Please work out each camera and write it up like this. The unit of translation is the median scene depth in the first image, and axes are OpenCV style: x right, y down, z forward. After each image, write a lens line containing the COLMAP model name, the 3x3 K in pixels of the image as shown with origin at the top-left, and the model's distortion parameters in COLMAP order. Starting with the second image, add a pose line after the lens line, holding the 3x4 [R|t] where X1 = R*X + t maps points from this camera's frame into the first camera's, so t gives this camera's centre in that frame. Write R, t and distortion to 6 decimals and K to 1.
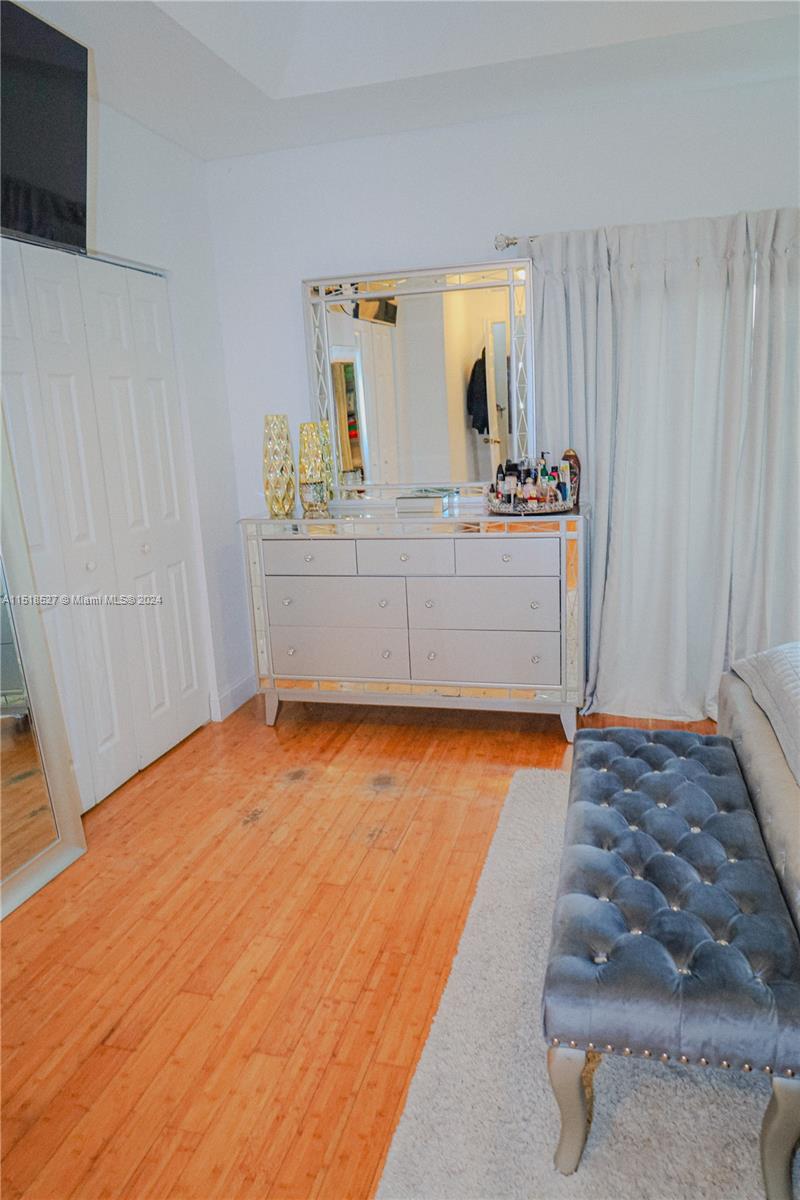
lens RADIAL K [[825.0, 0, 400.0], [0, 825.0, 600.0], [0, 0, 1]] dist [-0.000708, 0.003954]
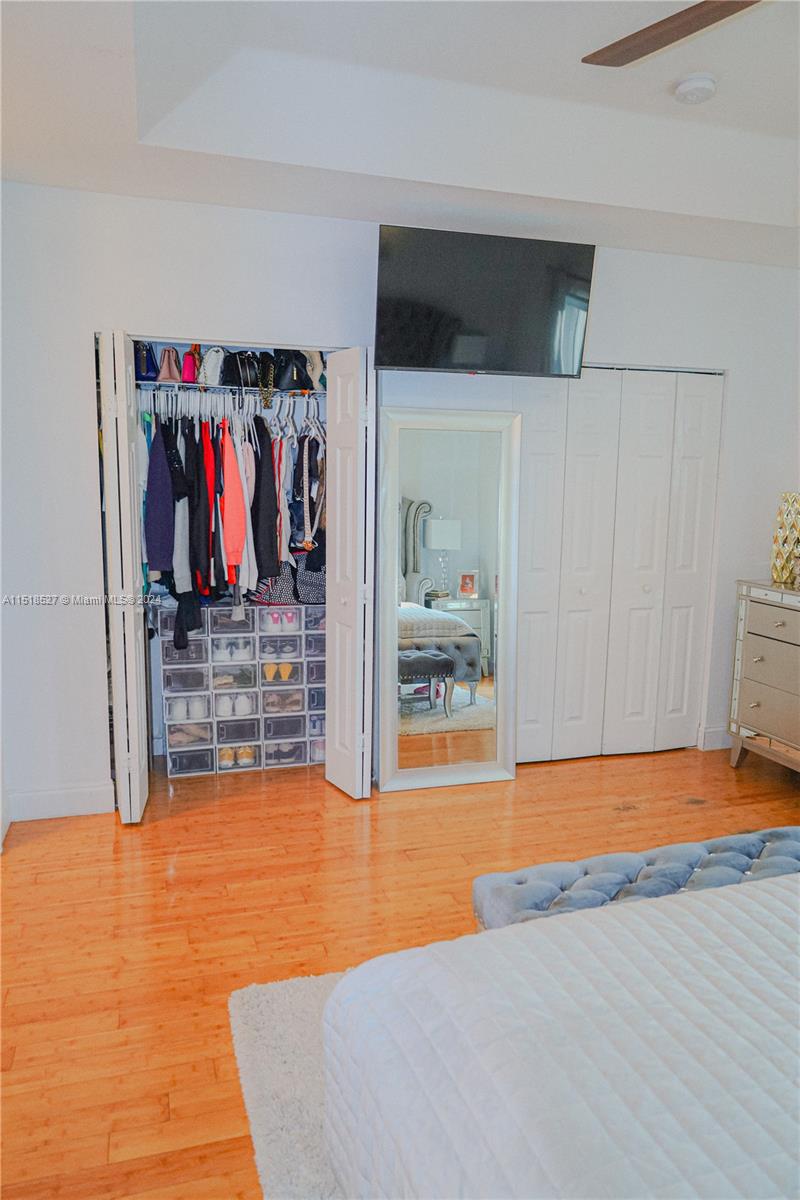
lens RADIAL K [[825.0, 0, 400.0], [0, 825.0, 600.0], [0, 0, 1]] dist [-0.000708, 0.003954]
pose [[0.546583, 0.182161, -0.817352, 0.501688], [-0.224894, 0.972127, 0.066263, -0.041615], [0.806641, 0.147599, 0.572315, -0.032044]]
